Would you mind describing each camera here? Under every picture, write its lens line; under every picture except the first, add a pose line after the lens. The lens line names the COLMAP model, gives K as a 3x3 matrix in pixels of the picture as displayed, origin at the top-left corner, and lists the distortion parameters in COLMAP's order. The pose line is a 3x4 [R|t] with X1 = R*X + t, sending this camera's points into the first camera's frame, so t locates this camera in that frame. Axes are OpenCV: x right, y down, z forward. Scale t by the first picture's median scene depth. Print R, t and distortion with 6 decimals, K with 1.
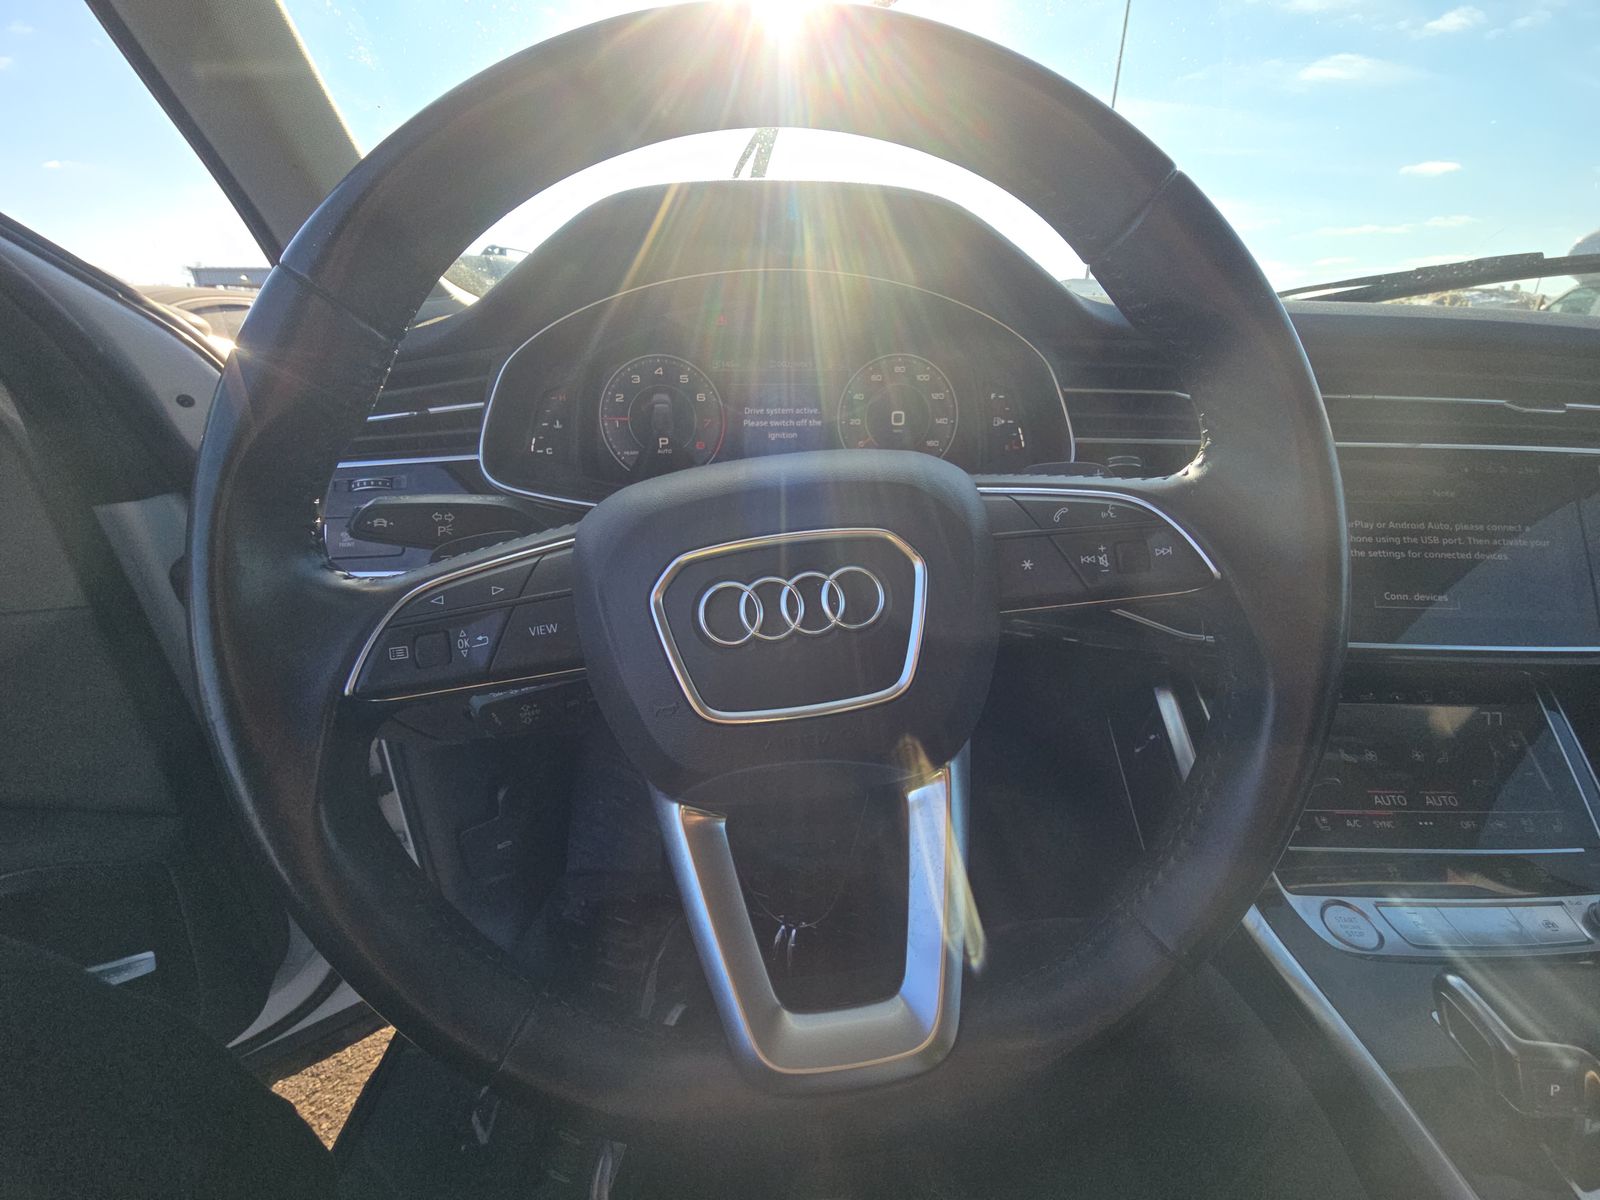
lens RADIAL K [[647.1, 0, 811.1], [0, 647.1, 594.2], [0, 0, 1]] dist [0.010235, -0.003971]
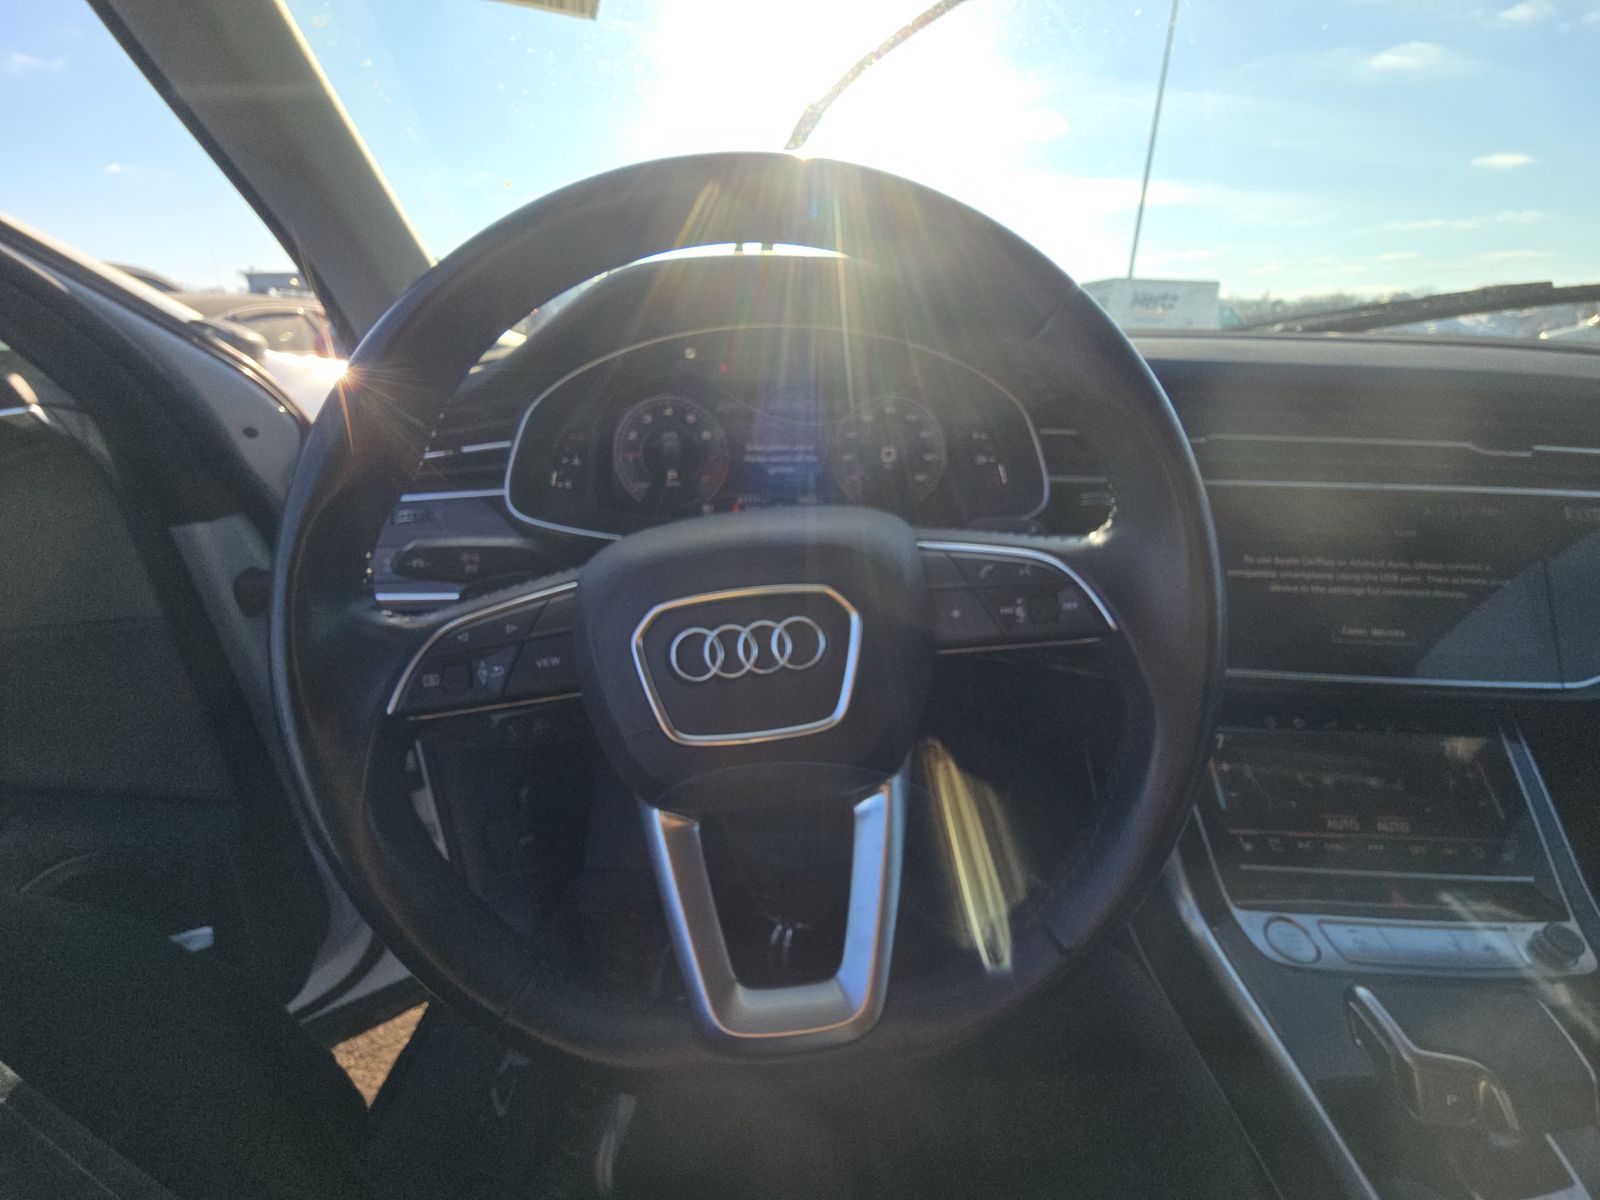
lens RADIAL K [[635.2, 0, 800.0], [0, 635.2, 600.0], [0, 0, 1]] dist [0.004441, 0.000304]
pose [[0.998905, 0.015028, -0.044314, 0.069923], [-0.015306, 0.999865, -0.005935, -0.039951], [0.044219, 0.006607, 0.999000, -0.106148]]
